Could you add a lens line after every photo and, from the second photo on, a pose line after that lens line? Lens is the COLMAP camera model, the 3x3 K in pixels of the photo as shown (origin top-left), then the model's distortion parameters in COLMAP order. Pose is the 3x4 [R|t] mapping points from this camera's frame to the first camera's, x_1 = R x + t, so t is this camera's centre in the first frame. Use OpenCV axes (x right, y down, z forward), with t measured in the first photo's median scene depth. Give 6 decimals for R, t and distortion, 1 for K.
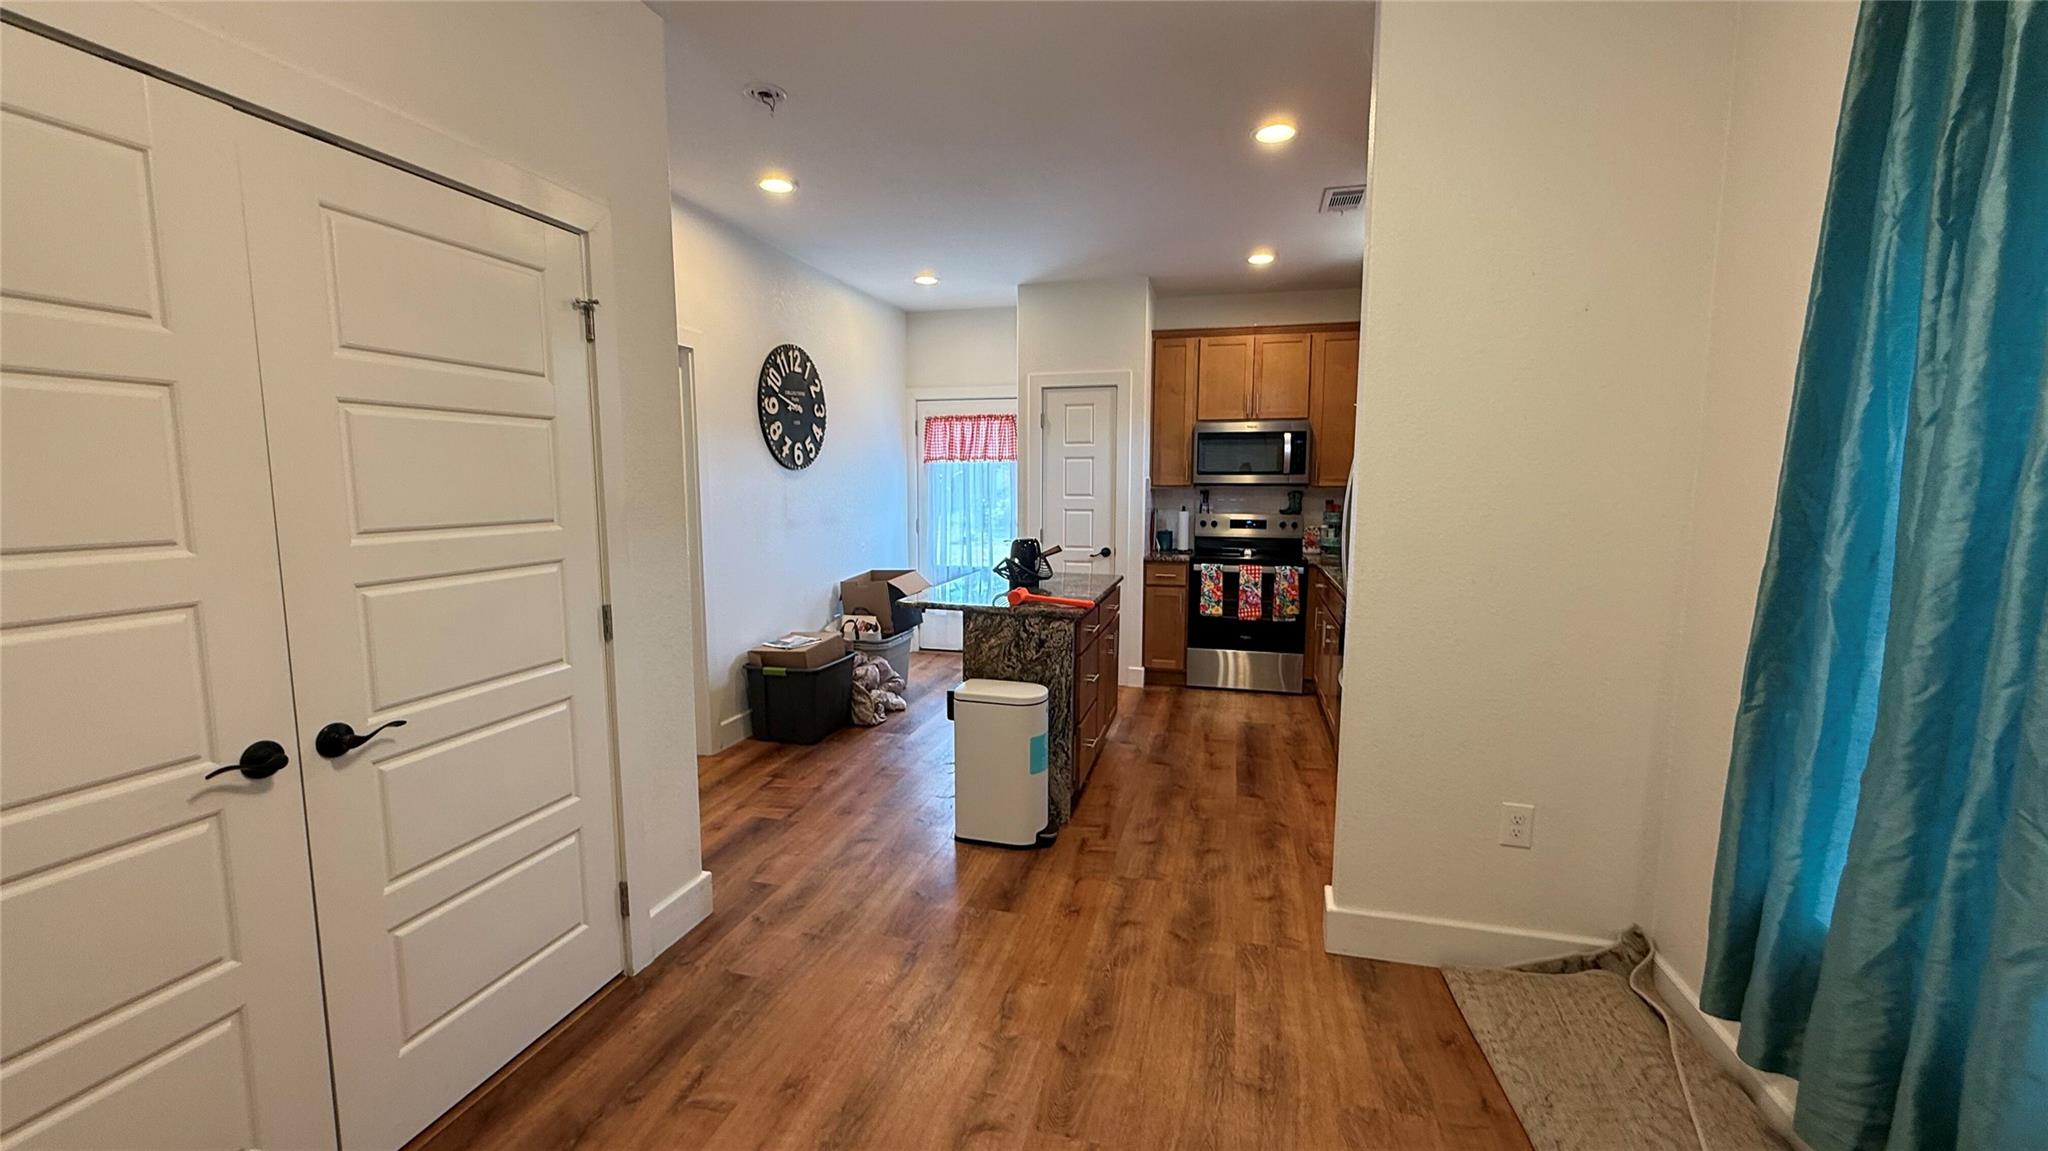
lens RADIAL K [[818.1, 0, 1021.0], [0, 818.1, 578.7], [0, 0, 1]] dist [-0.002380, -0.000167]
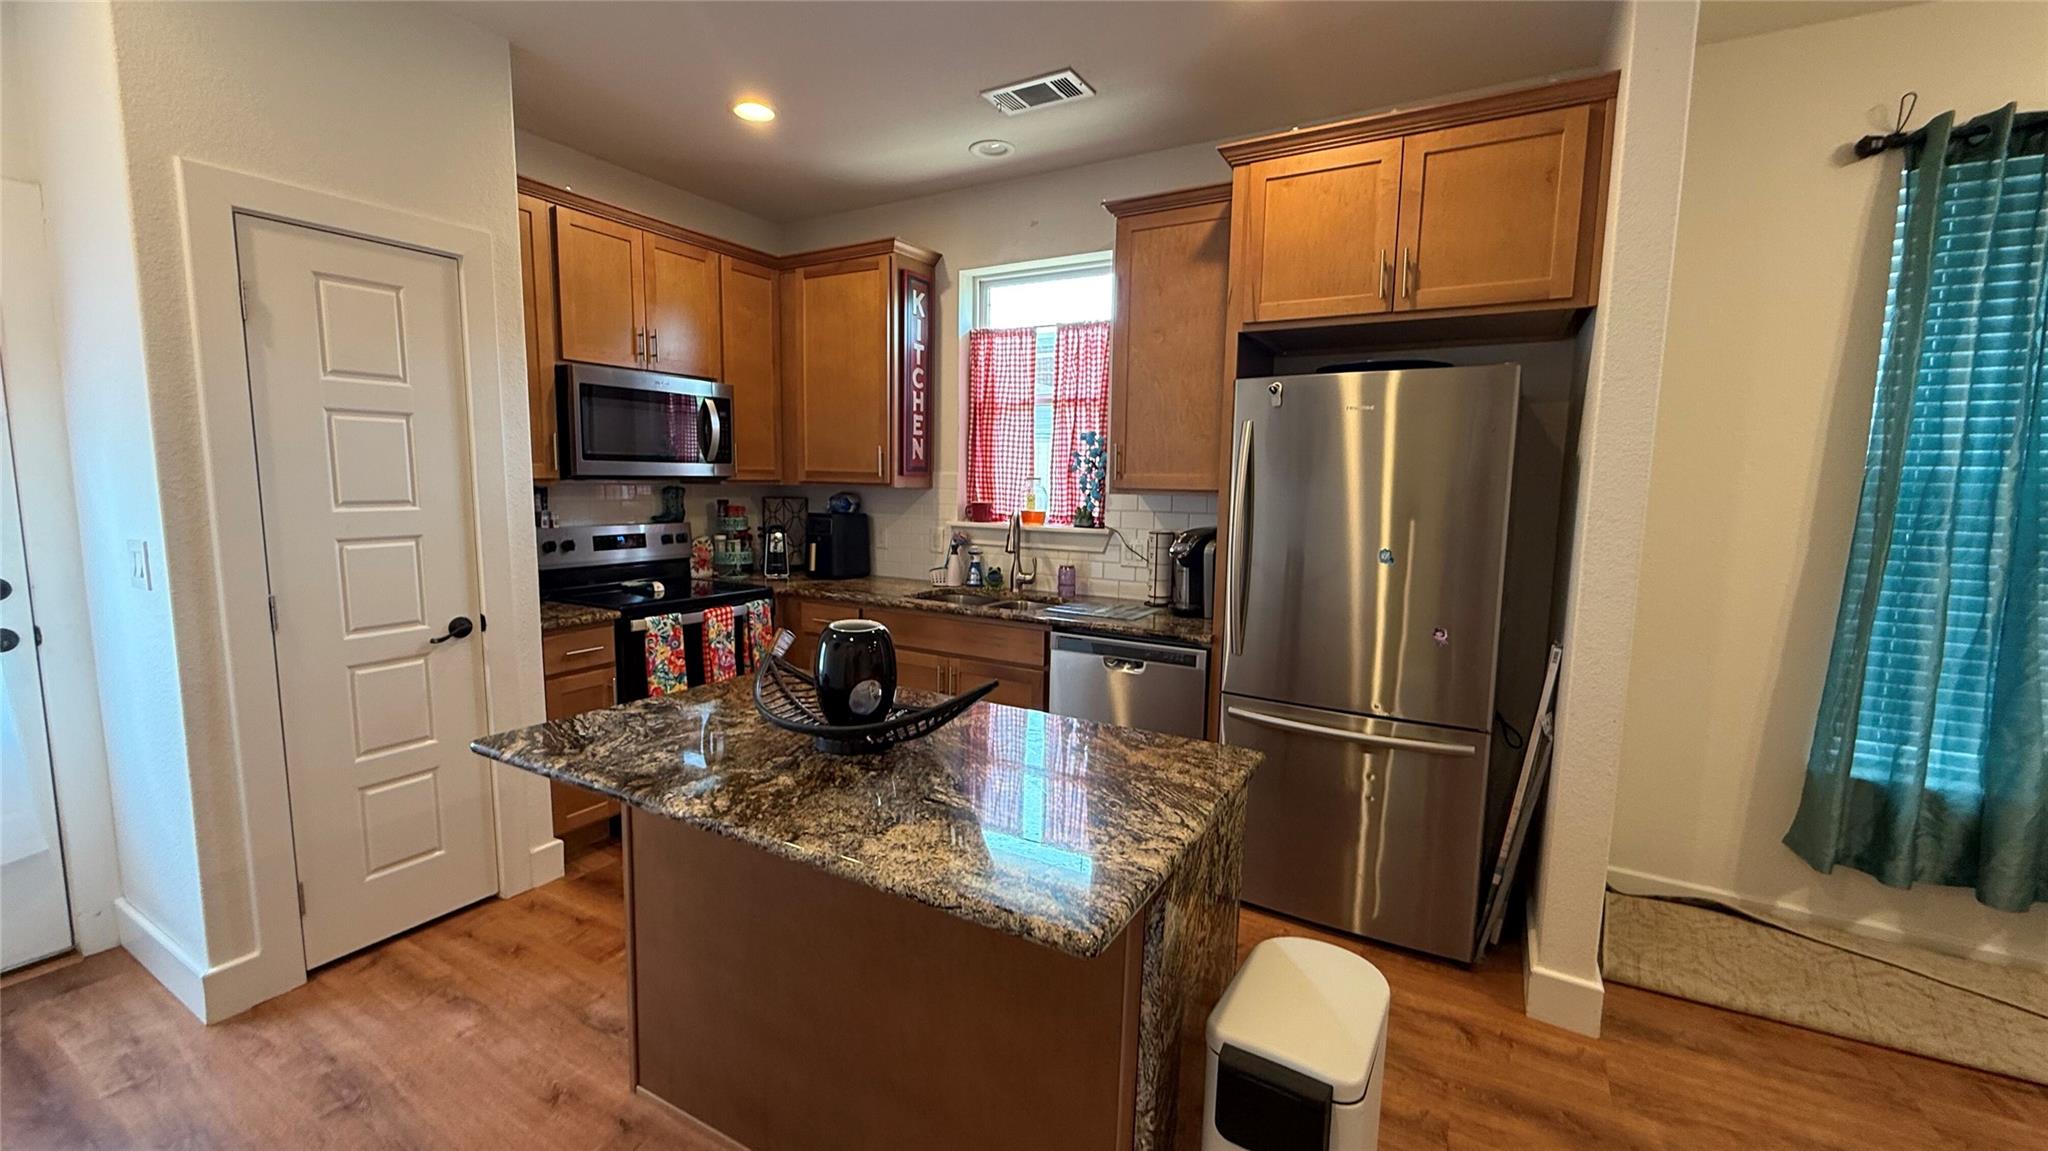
lens RADIAL K [[818.1, 0, 1021.7], [0, 818.1, 570.2], [0, 0, 1]] dist [-0.002380, -0.000167]
pose [[0.269093, -0.109047, 0.956921, -0.247567], [0.101638, 0.991237, 0.084376, -0.072007], [-0.957736, 0.074555, 0.277819, 0.587761]]
